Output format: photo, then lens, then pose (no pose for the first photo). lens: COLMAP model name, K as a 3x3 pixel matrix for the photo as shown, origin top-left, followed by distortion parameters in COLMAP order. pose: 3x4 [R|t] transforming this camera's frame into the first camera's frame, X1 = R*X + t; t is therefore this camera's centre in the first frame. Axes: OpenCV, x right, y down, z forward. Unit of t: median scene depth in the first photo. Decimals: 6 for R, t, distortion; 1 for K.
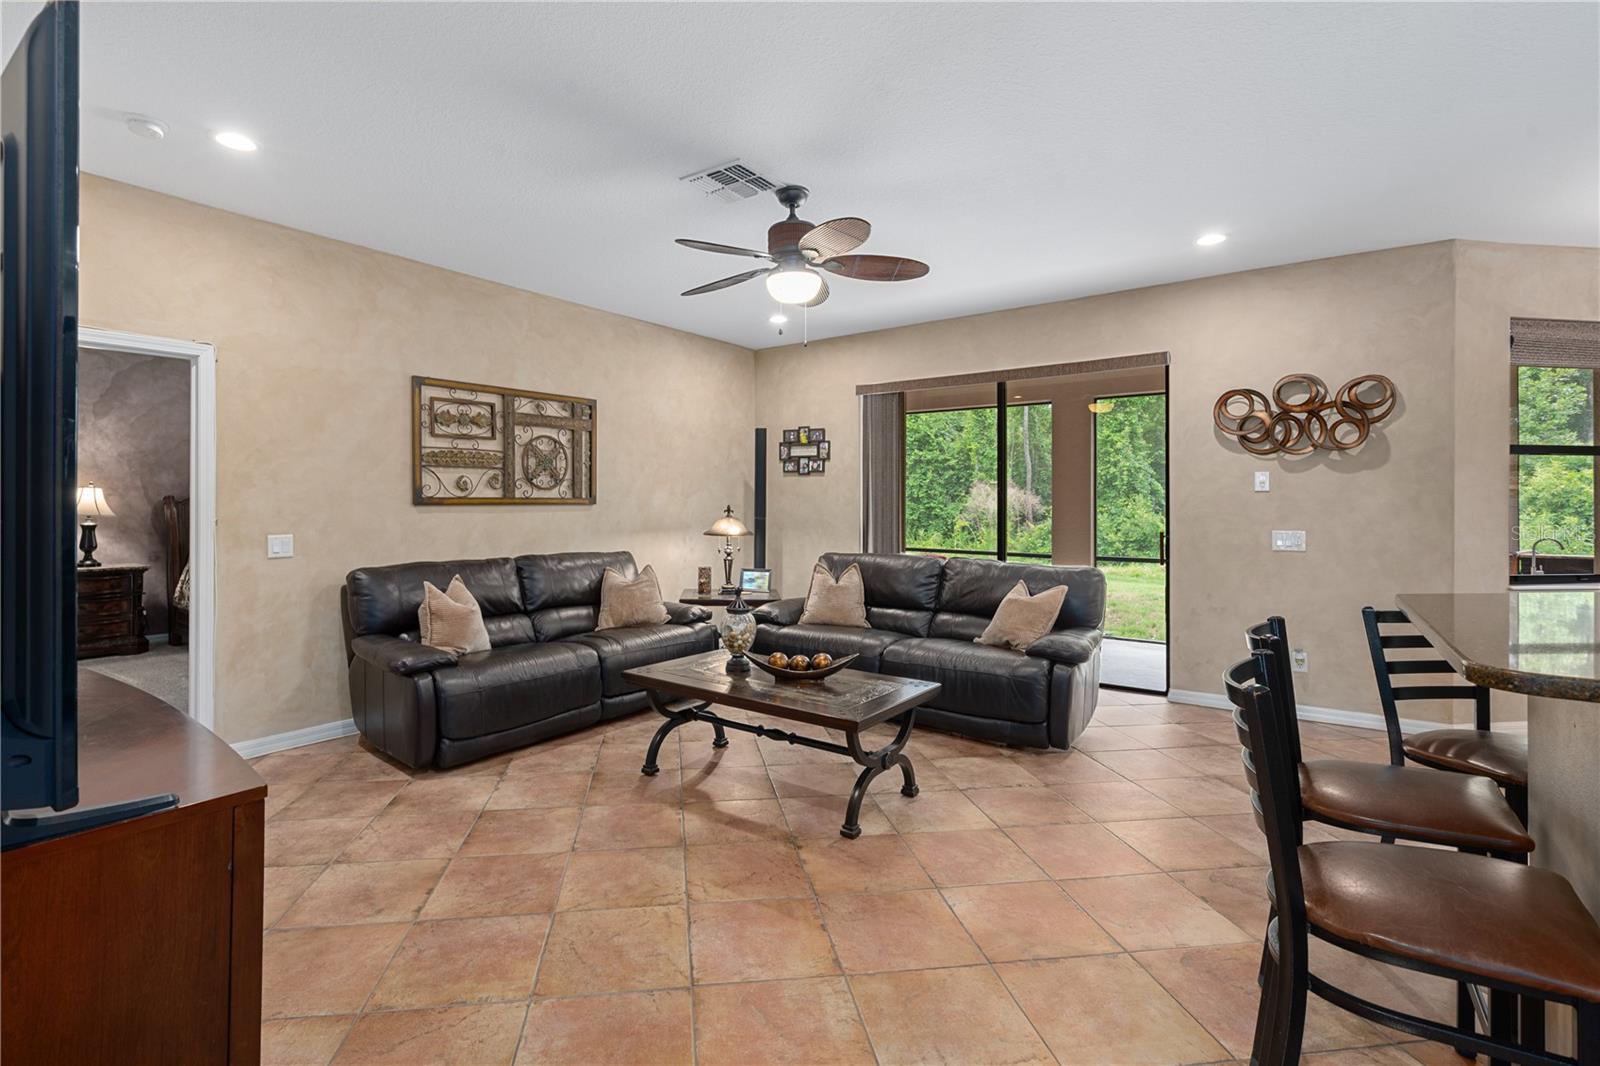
lens RADIAL K [[753.1, 0, 765.1], [0, 753.1, 494.9], [0, 0, 1]] dist [-0.005462, 0.003891]
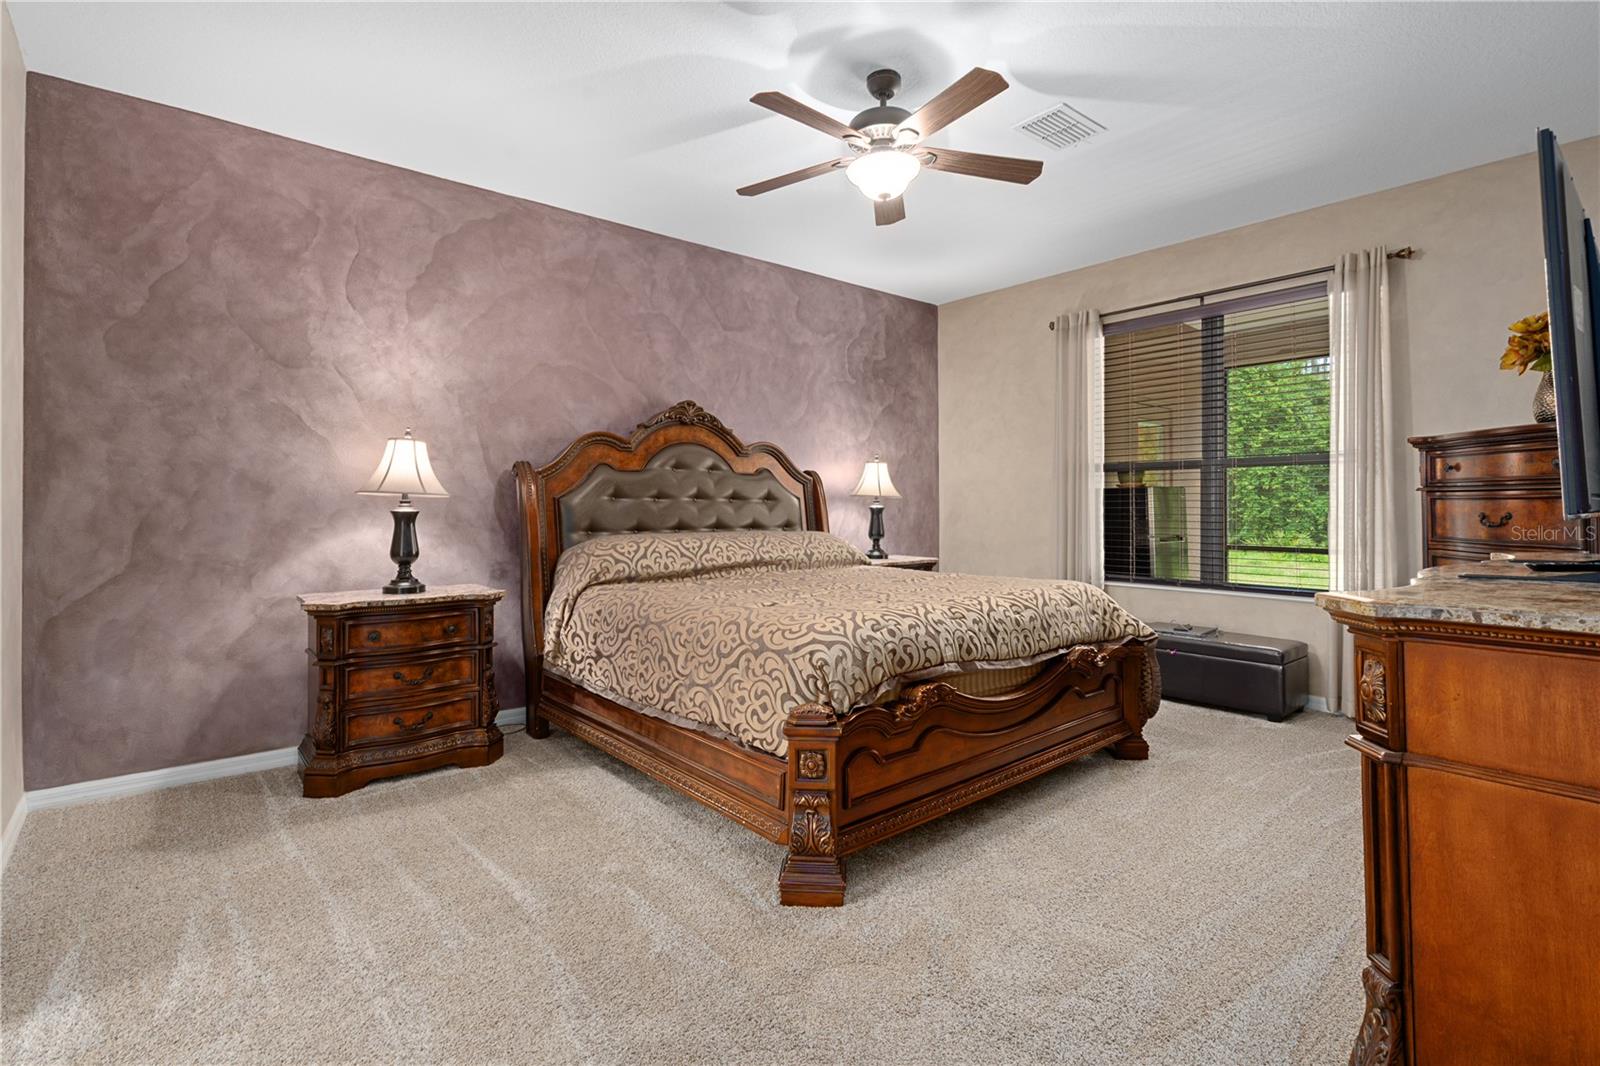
lens RADIAL K [[753.1, 0, 782.4], [0, 753.1, 498.3], [0, 0, 1]] dist [-0.005462, 0.003891]
pose [[0.975982, -0.002338, -0.217839, -0.728026], [0.003655, 0.999977, 0.005643, 0.038758], [0.217821, -0.006304, 0.975968, 0.751339]]
